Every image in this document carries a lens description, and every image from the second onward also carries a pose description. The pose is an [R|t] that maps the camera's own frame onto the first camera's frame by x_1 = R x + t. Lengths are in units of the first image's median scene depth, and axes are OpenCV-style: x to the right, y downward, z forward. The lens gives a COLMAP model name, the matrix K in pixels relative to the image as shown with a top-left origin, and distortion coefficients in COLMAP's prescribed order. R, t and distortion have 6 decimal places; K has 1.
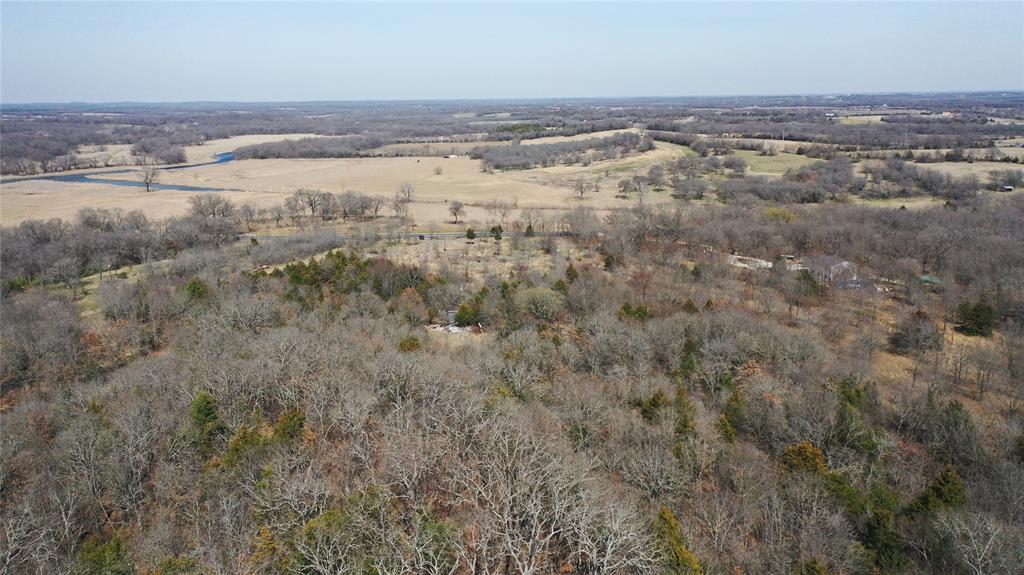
lens RADIAL K [[823.4, 0, 517.1], [0, 823.4, 280.4], [0, 0, 1]] dist [0.018063, 0.003612]
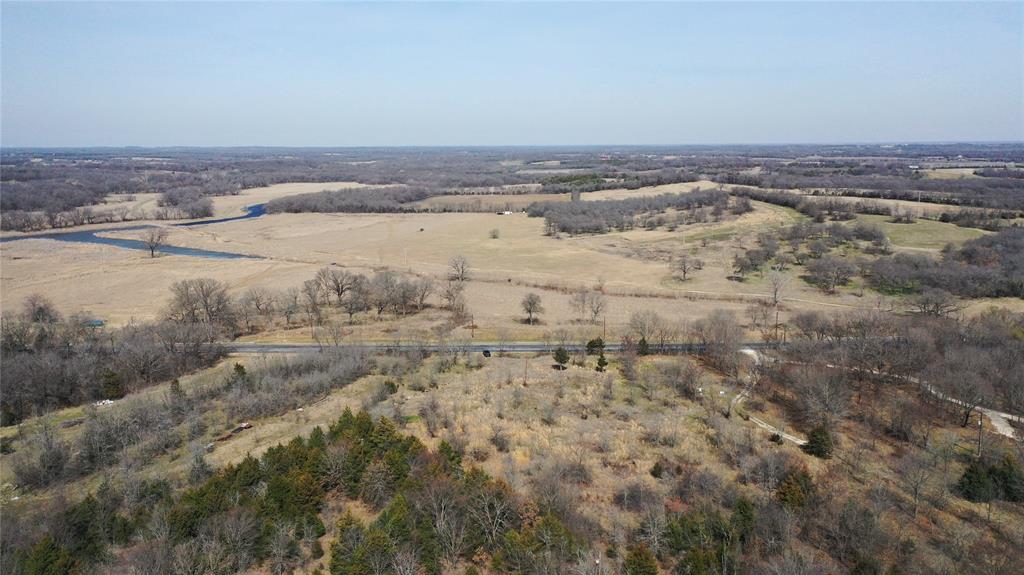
lens RADIAL K [[823.4, 0, 508.6], [0, 823.4, 289.6], [0, 0, 1]] dist [0.018063, 0.003612]
pose [[0.998065, 0.017723, -0.059597, -0.064726], [-0.020294, 0.998877, -0.042812, -0.086635], [0.058772, 0.043939, 0.997304, 0.347622]]
